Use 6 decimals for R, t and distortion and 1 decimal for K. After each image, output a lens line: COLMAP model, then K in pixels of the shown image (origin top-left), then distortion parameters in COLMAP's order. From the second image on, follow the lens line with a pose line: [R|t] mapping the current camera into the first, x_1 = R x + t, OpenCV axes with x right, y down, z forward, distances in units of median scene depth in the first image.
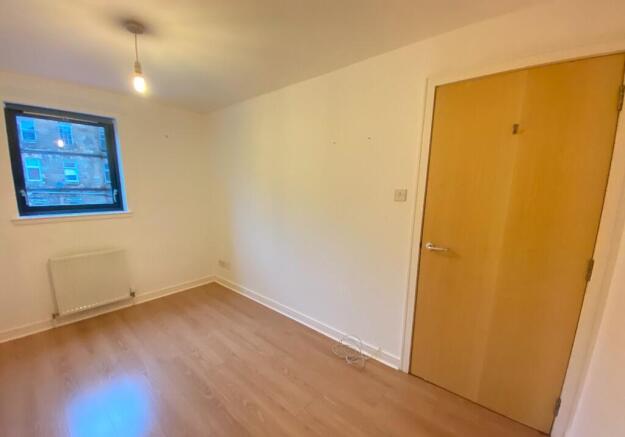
lens RADIAL K [[256.0, 0, 312.4], [0, 256.0, 231.8], [0, 0, 1]] dist [-0.000465, -0.000111]
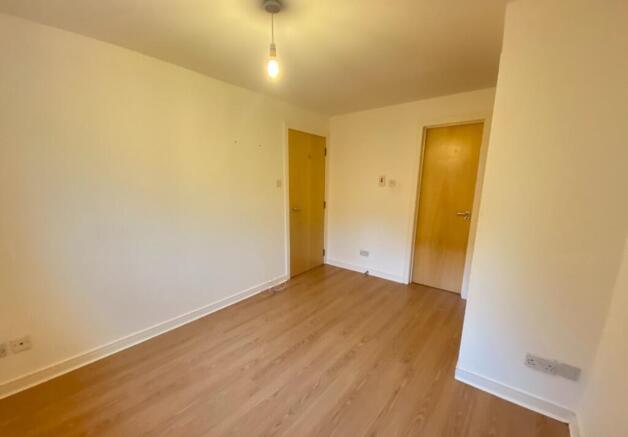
lens RADIAL K [[248.2, 0, 314.7], [0, 248.2, 227.5], [0, 0, 1]] dist [-0.000116, -0.000026]
pose [[-0.012349, -0.201325, 0.979447, -1.082591], [0.174194, 0.964110, 0.200369, -0.114127], [-0.984634, 0.173088, 0.023164, 0.588253]]
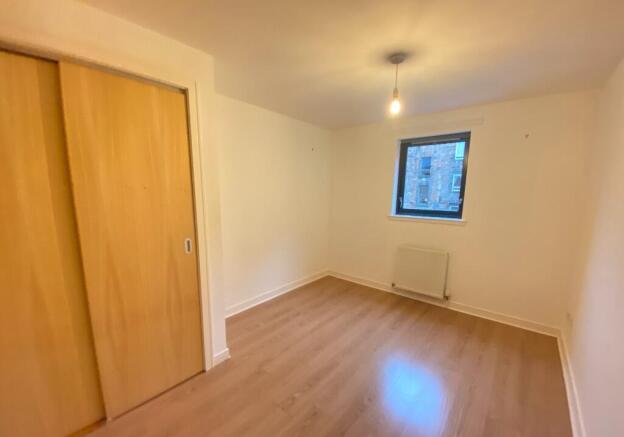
lens RADIAL K [[255.6, 0, 311.9], [0, 255.6, 231.8], [0, 0, 1]] dist [-0.000465, -0.000111]
pose [[0.012313, 0.150446, -0.988542, 0.352581], [-0.185854, 0.971734, 0.145573, -0.083524], [0.982500, 0.181932, 0.039926, 0.442082]]
